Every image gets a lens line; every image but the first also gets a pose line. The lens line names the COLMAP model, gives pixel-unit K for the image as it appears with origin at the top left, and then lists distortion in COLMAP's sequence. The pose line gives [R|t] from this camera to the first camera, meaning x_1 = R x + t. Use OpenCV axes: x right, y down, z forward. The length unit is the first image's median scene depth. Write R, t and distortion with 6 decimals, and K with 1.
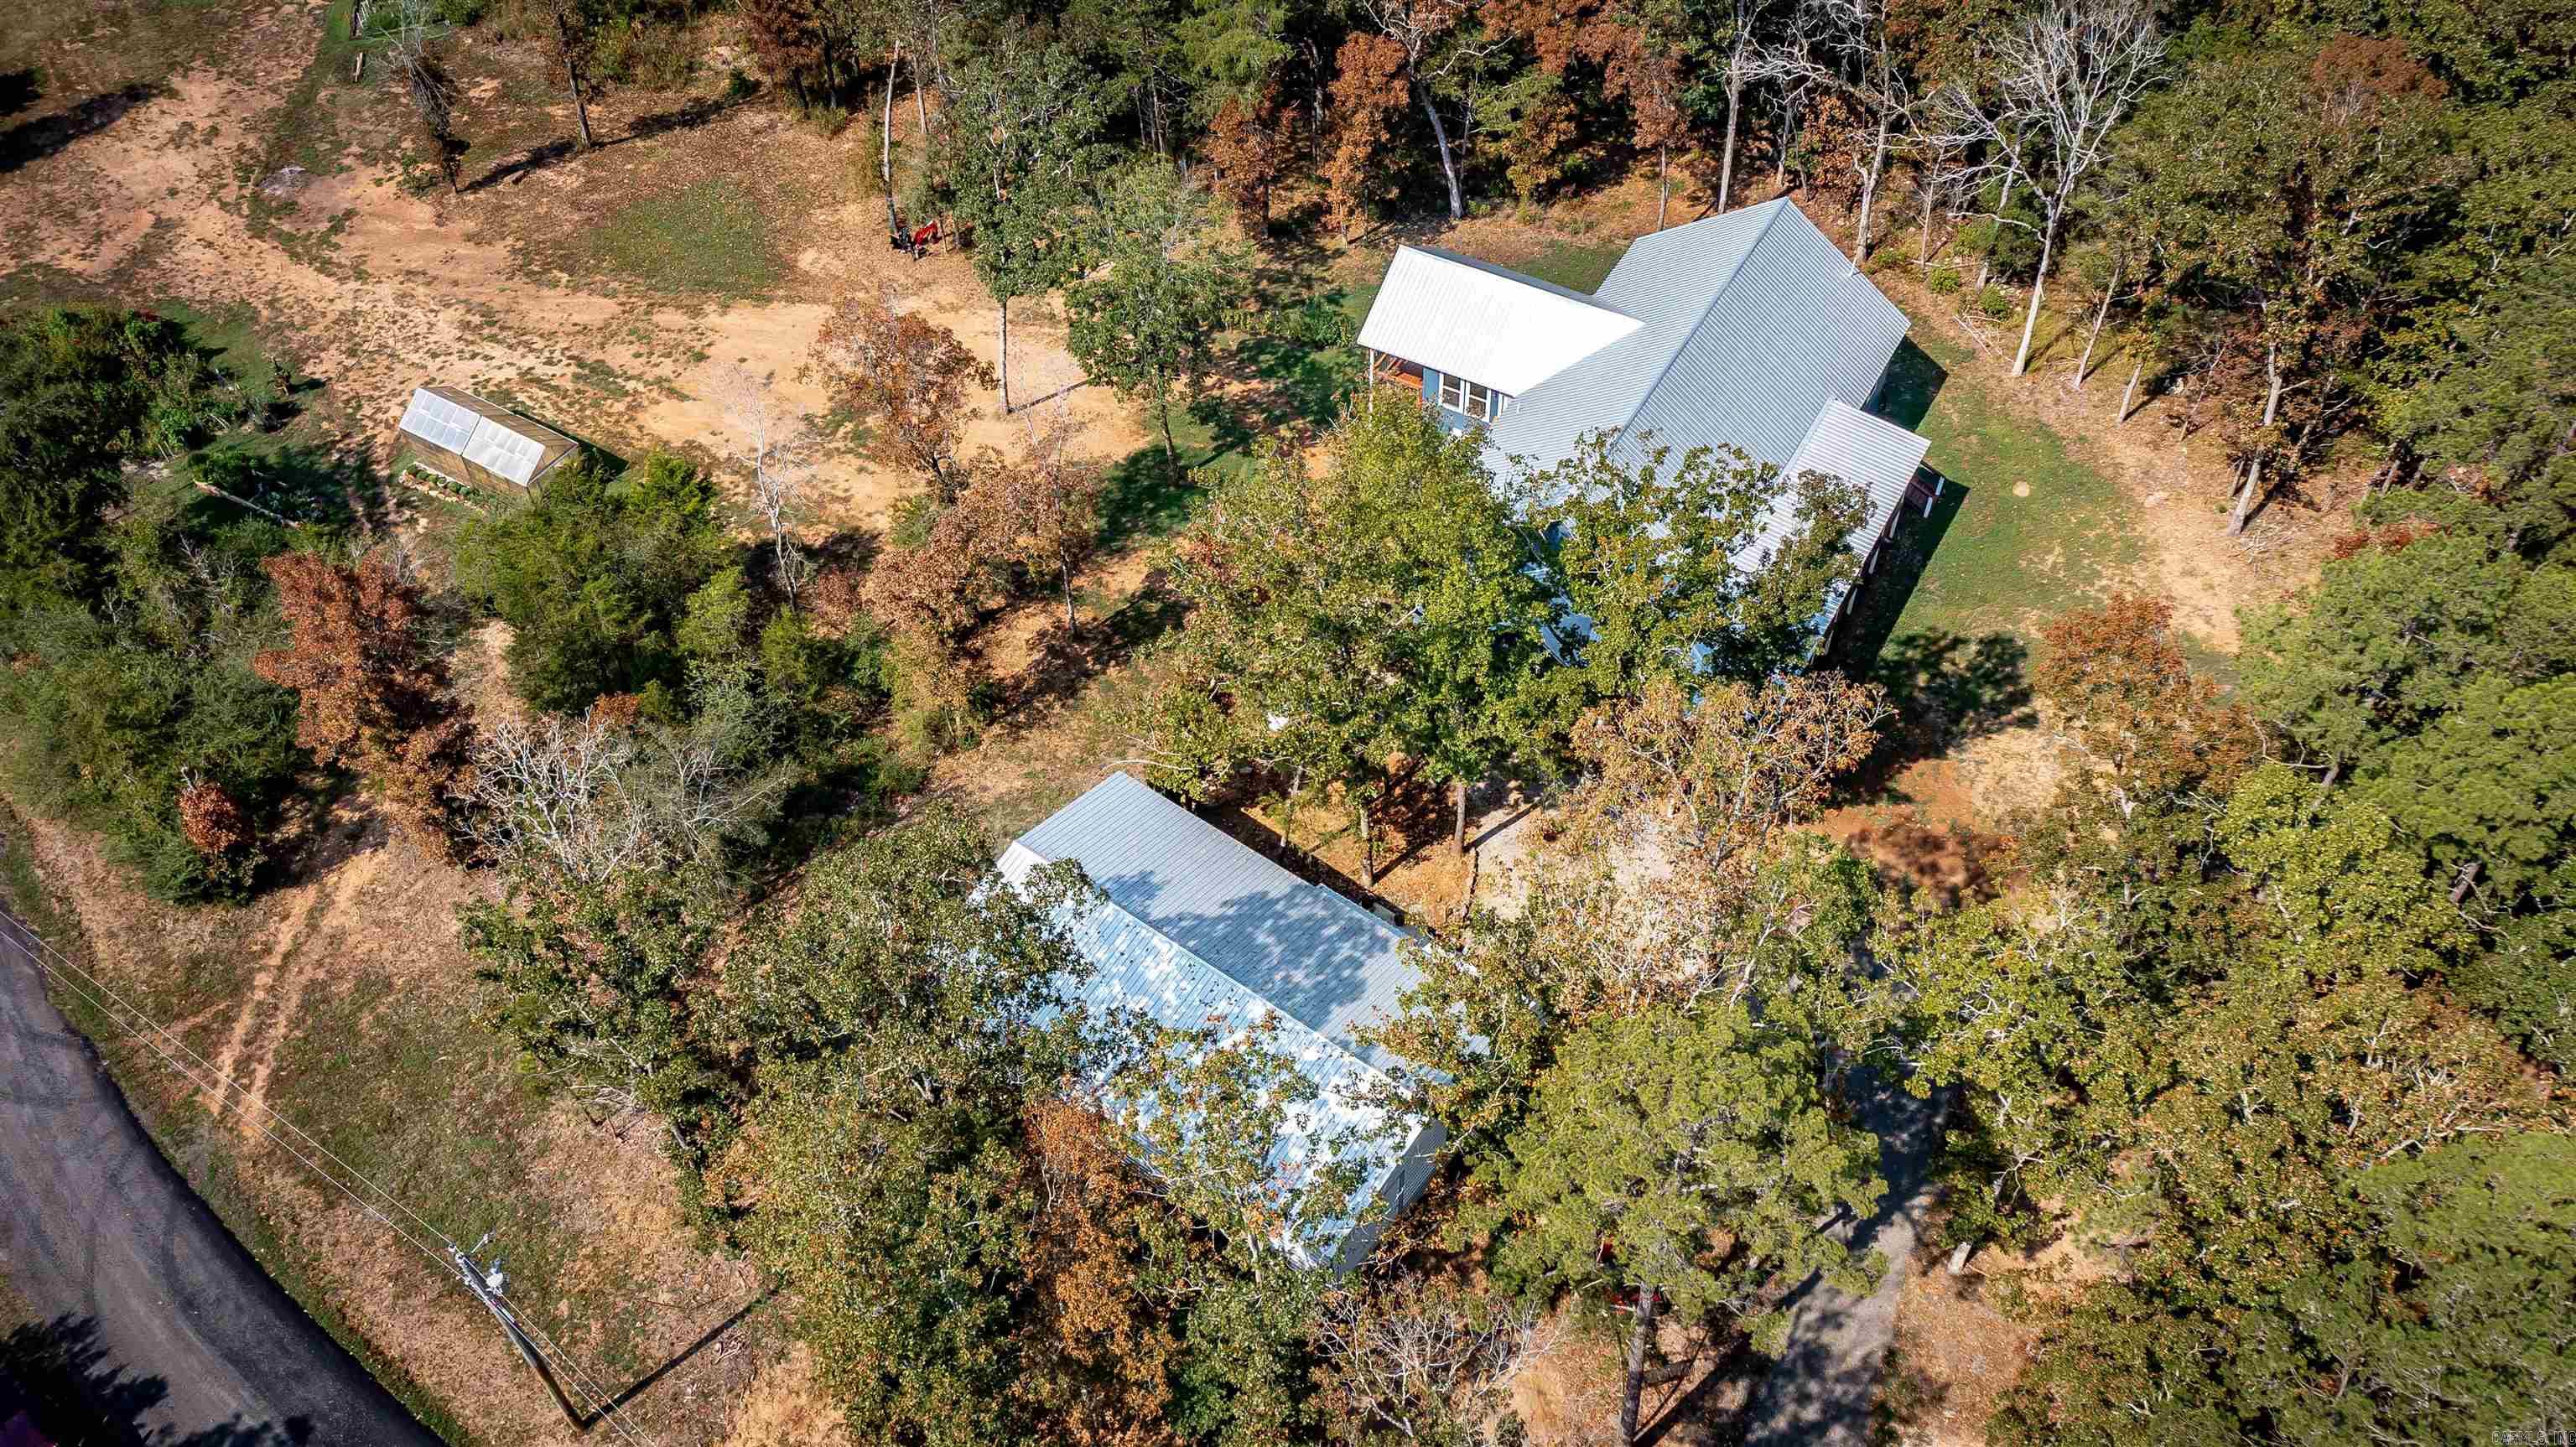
lens RADIAL K [[2045.1, 0, 1288.0], [0, 2045.1, 723.5], [0, 0, 1]] dist [-0.005466, -0.001056]
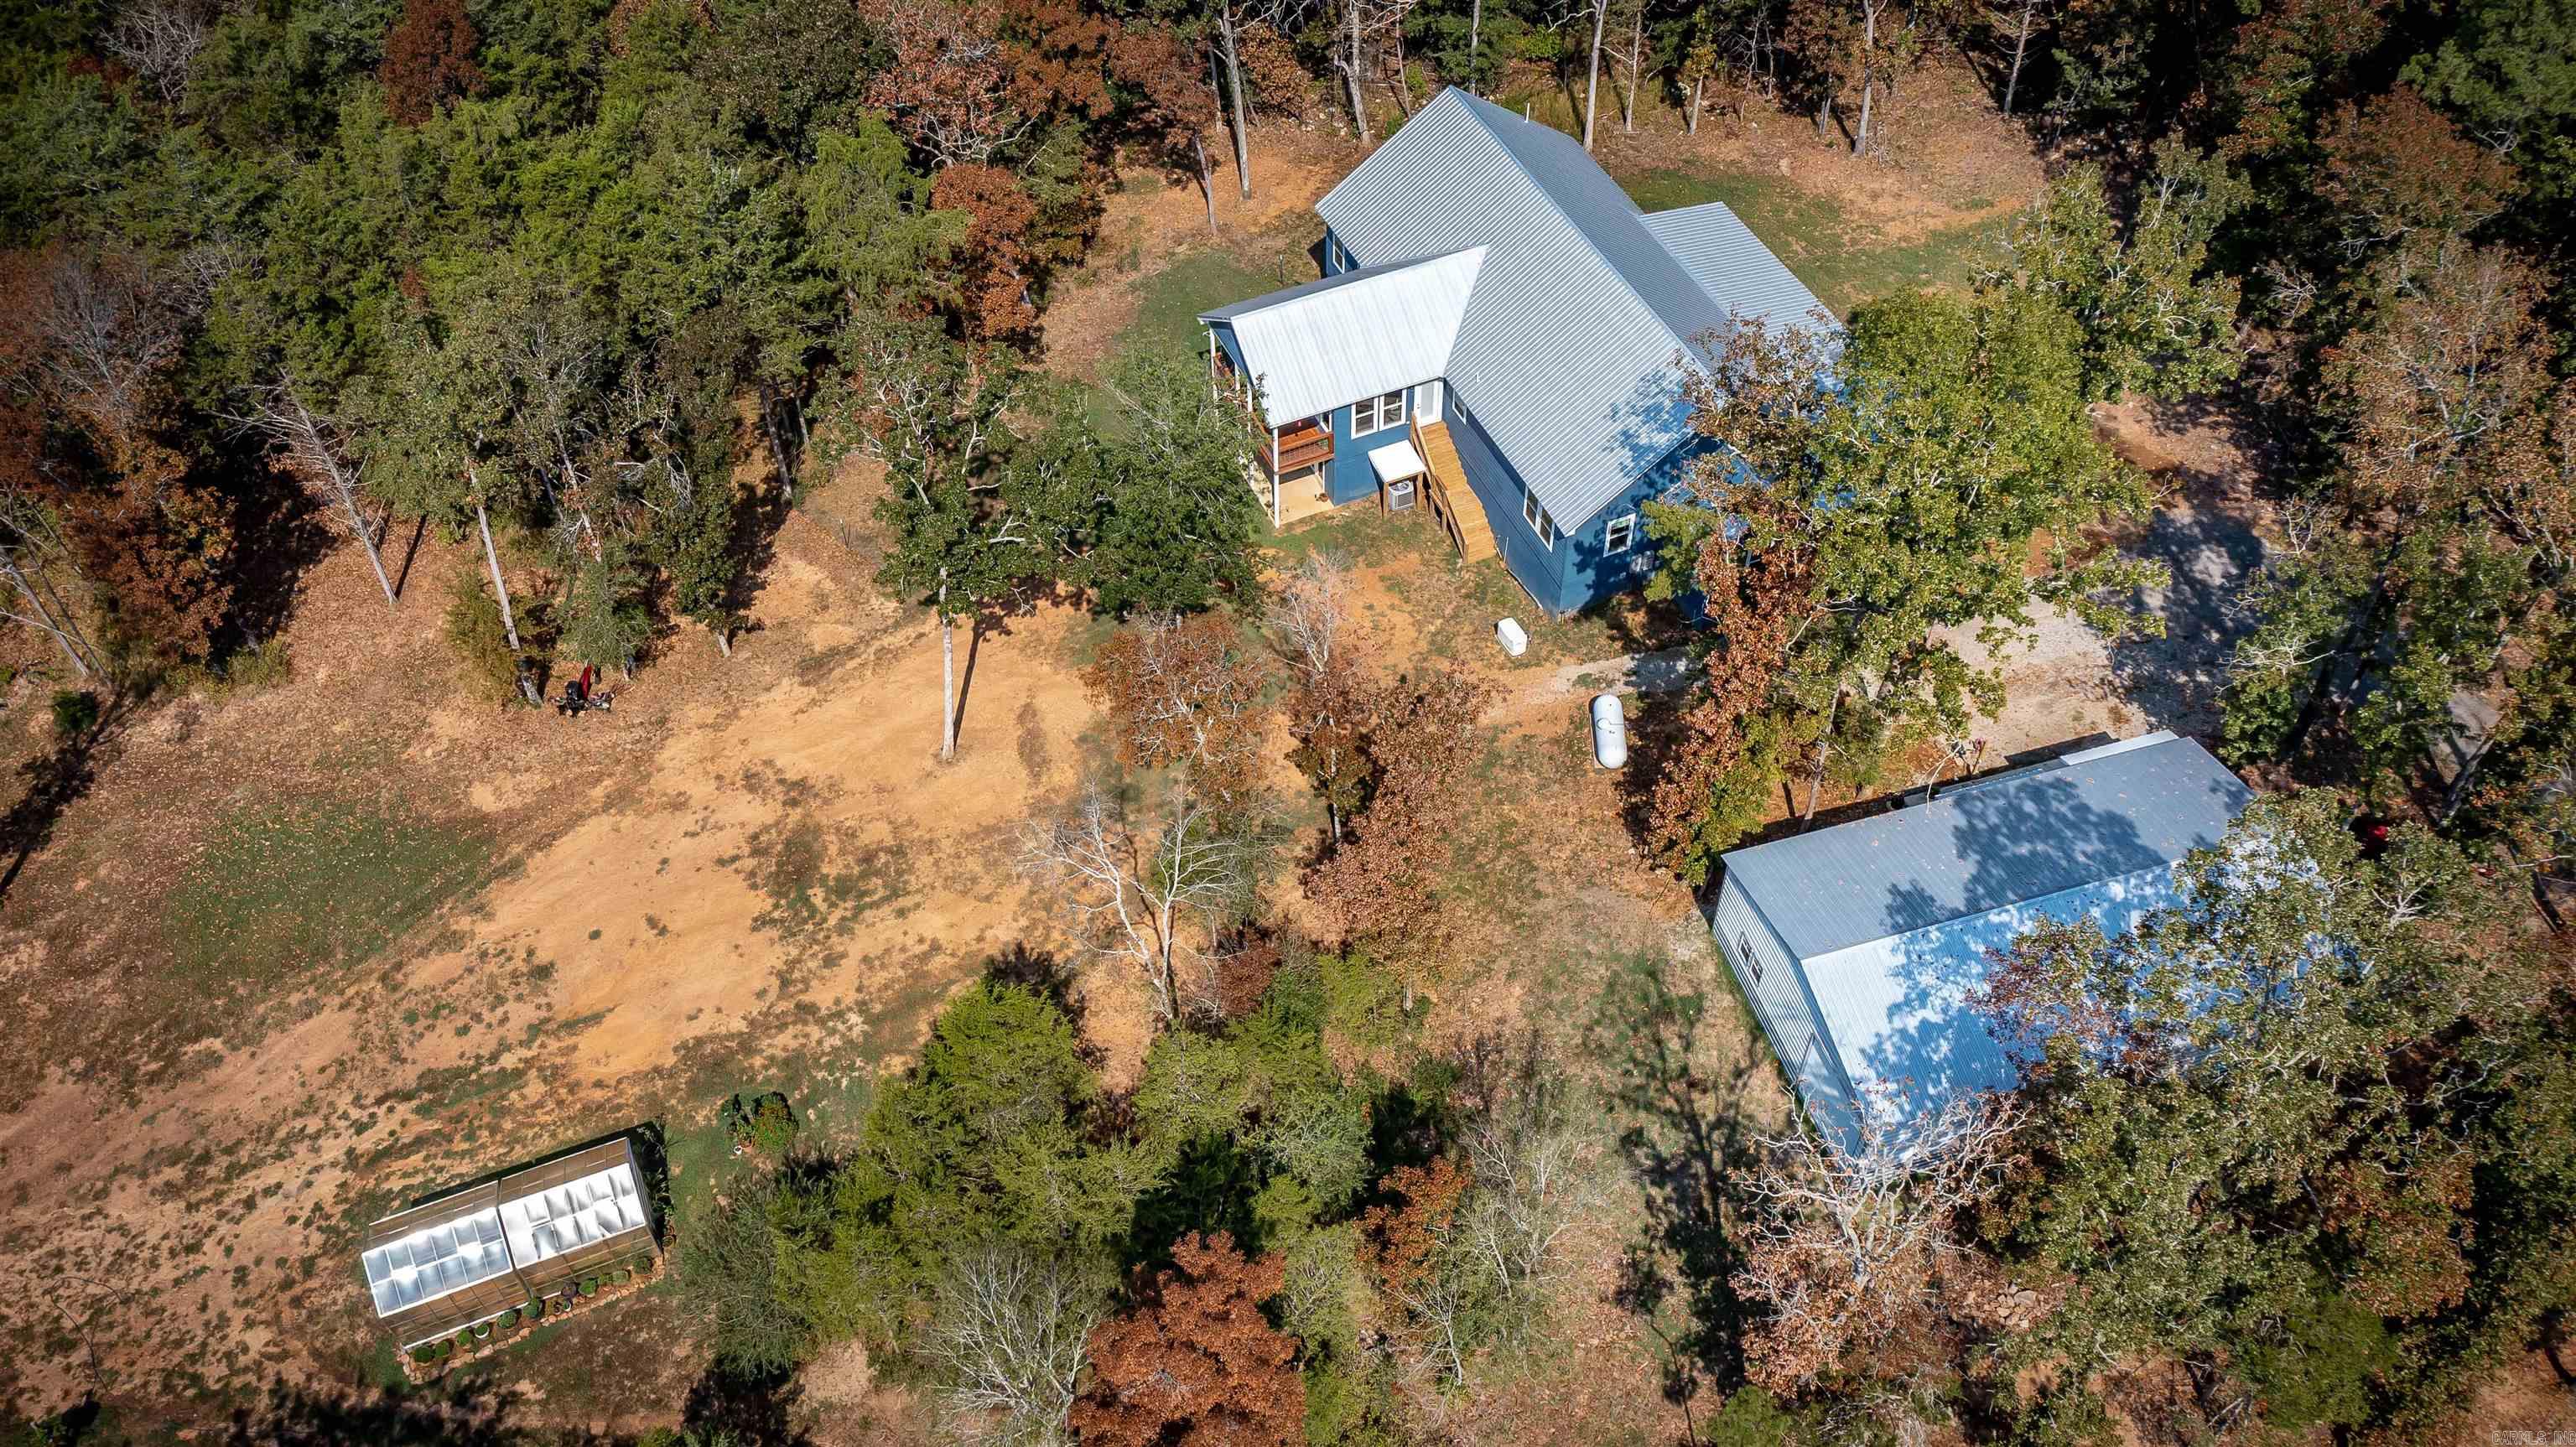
lens RADIAL K [[2102.9, 0, 1288.0], [0, 2102.9, 723.5], [0, 0, 1]] dist [0.010239, 0.001211]
pose [[0.591162, -0.595709, 0.543745, -0.537948], [0.607347, 0.772383, 0.185886, -0.250529], [-0.530713, 0.220353, 0.818406, 0.262567]]
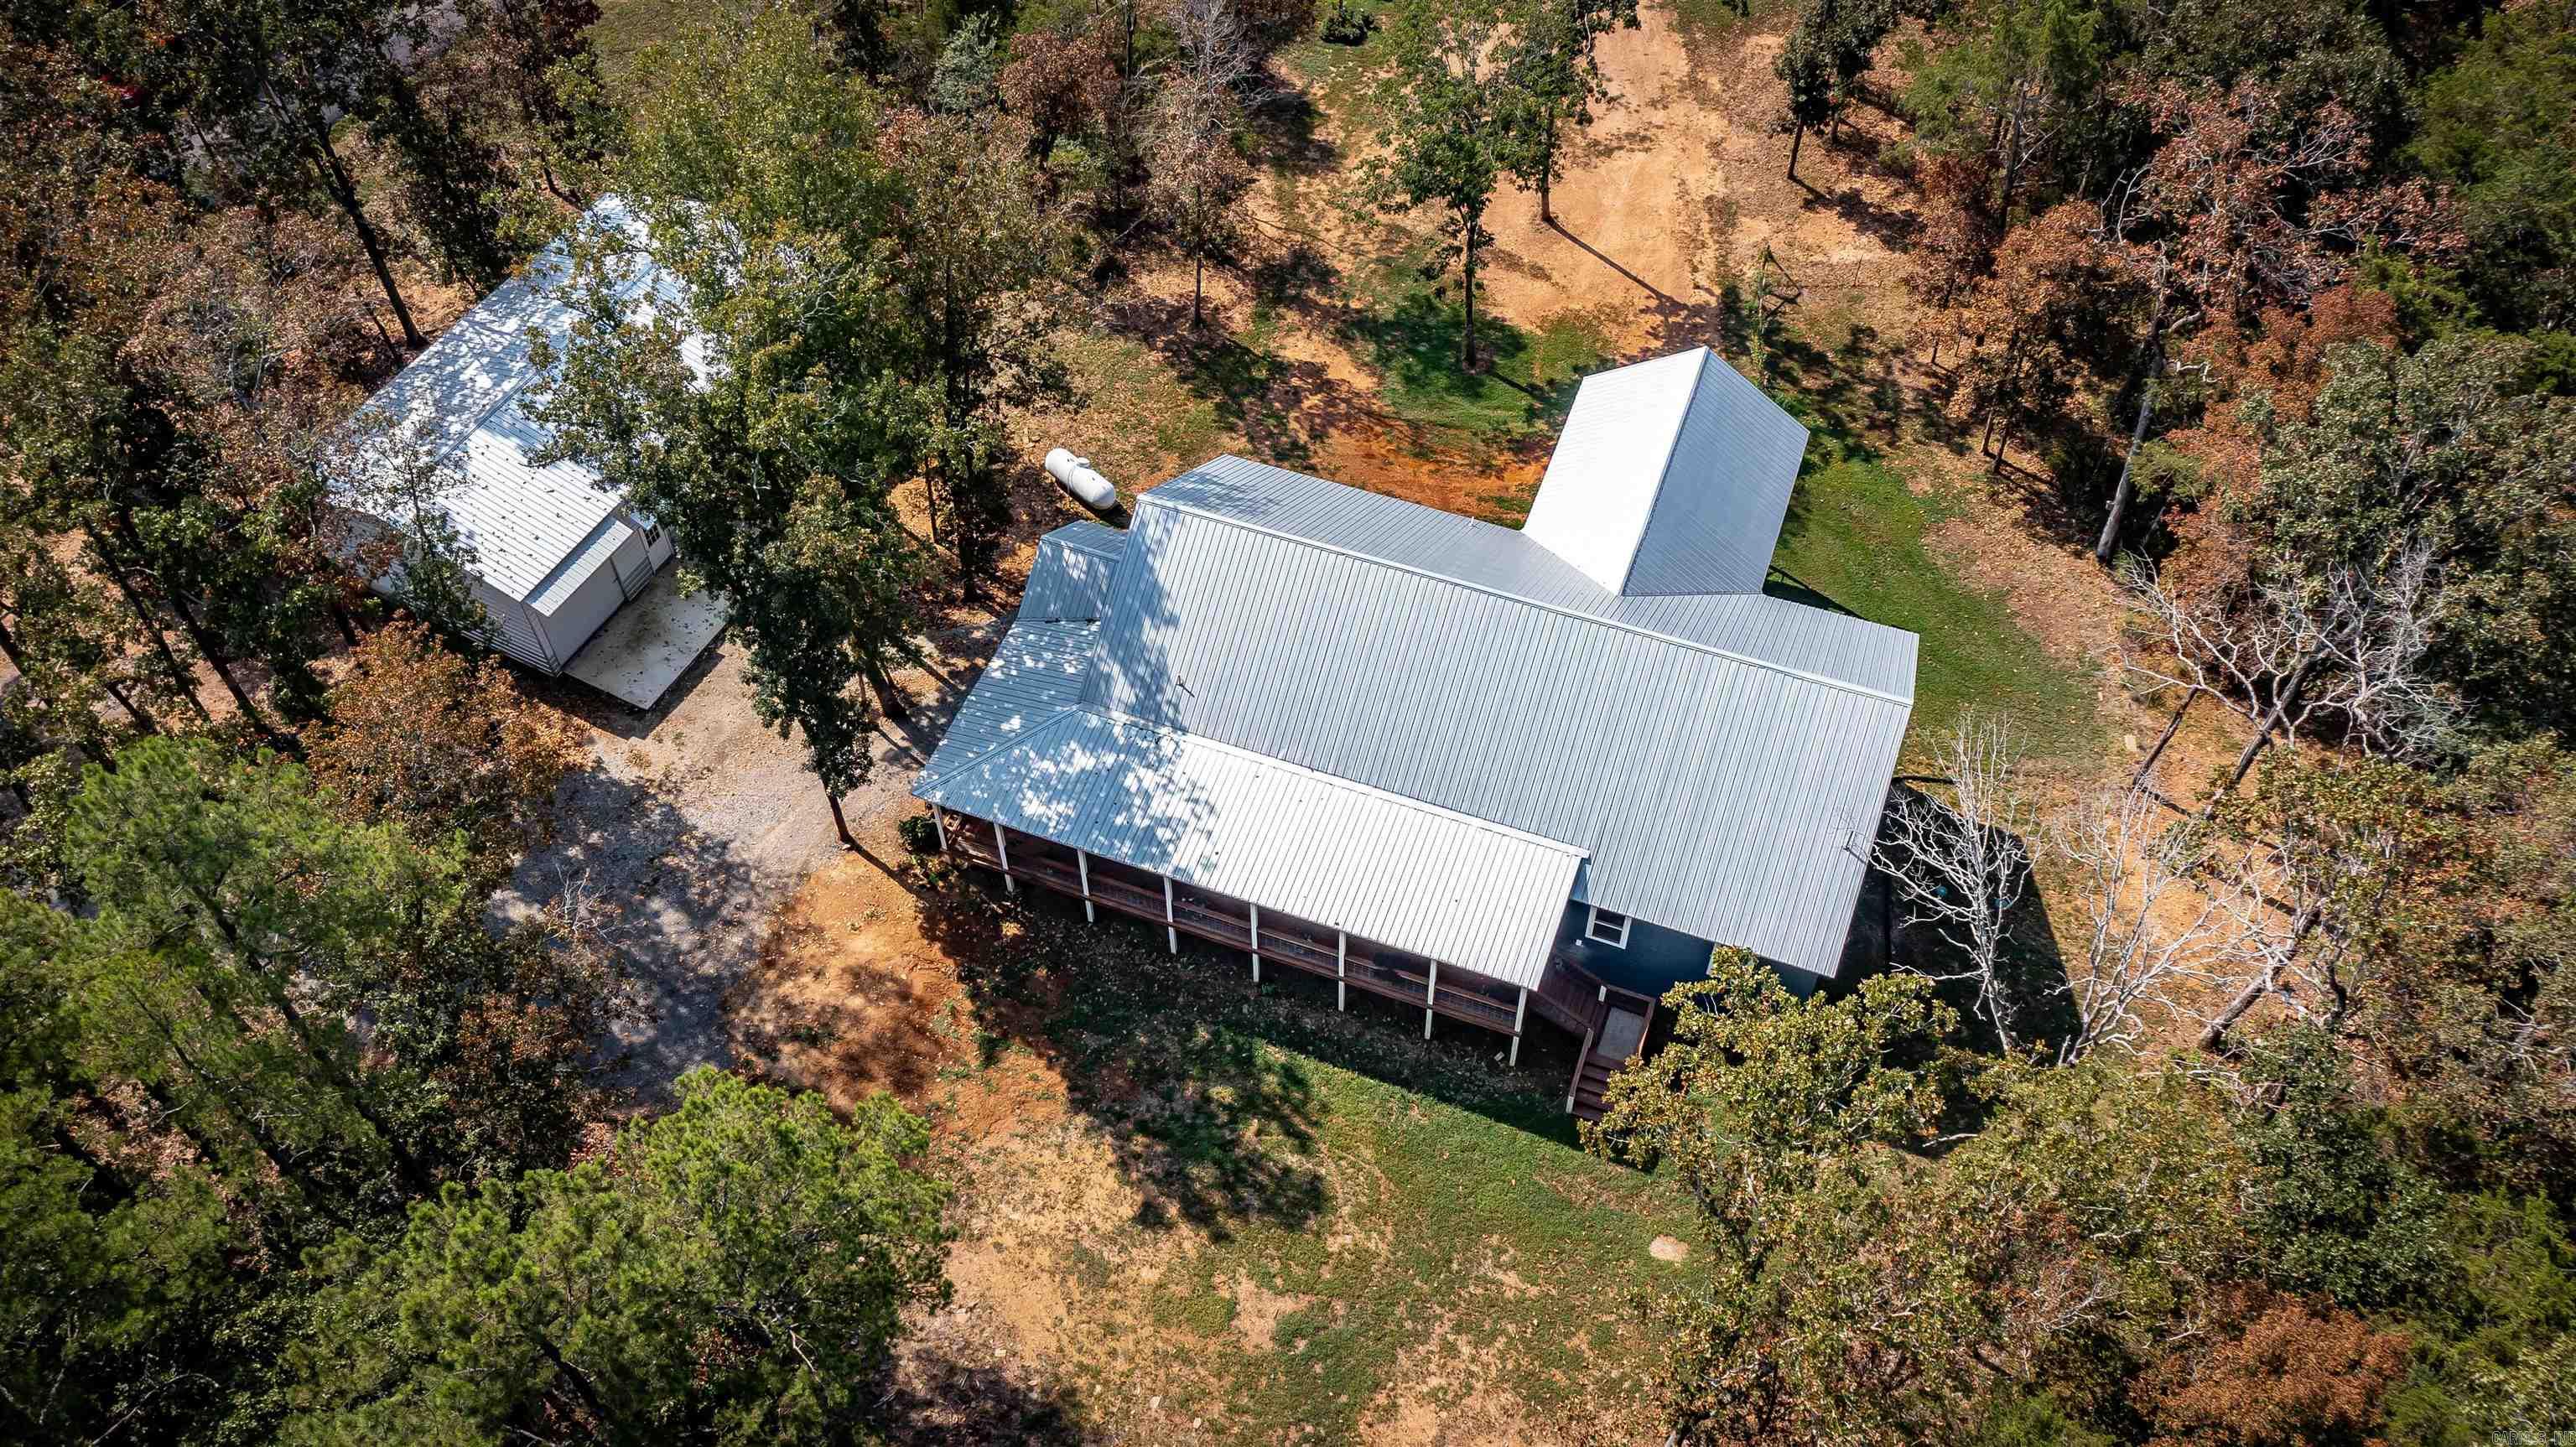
lens RADIAL K [[2102.9, 0, 1288.0], [0, 2102.9, 723.5], [0, 0, 1]] dist [0.010239, 0.001211]
pose [[0.163575, 0.783264, -0.599783, 0.593242], [-0.743536, 0.497462, 0.446862, -0.390739], [0.648380, 0.372865, 0.663758, 0.437801]]
